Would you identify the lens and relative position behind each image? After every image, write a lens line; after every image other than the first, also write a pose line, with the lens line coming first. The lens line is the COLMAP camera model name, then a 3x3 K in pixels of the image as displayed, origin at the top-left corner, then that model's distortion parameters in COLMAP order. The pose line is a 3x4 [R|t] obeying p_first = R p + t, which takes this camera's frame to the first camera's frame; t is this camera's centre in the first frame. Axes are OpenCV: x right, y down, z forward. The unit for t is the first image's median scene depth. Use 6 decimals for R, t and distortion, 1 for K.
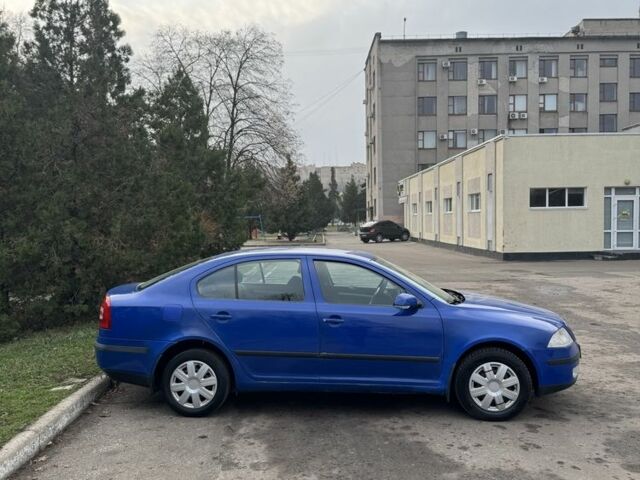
lens RADIAL K [[617.2, 0, 320.4], [0, 617.2, 242.0], [0, 0, 1]] dist [0.006818, 0.000000]
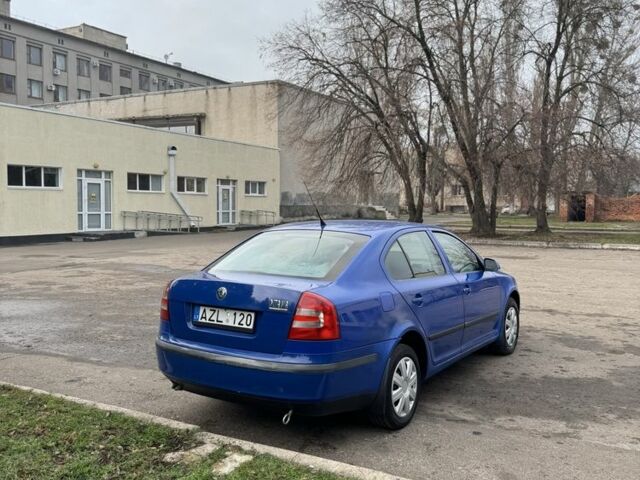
lens RADIAL K [[617.2, 0, 319.7], [0, 617.2, 236.7], [0, 0, 1]] dist [0.006818, 0.000000]
pose [[0.469831, -0.028480, 0.882297, -0.244487], [0.015991, 0.999590, 0.023751, 0.003474], [-0.882612, 0.002950, 0.470093, 0.182450]]
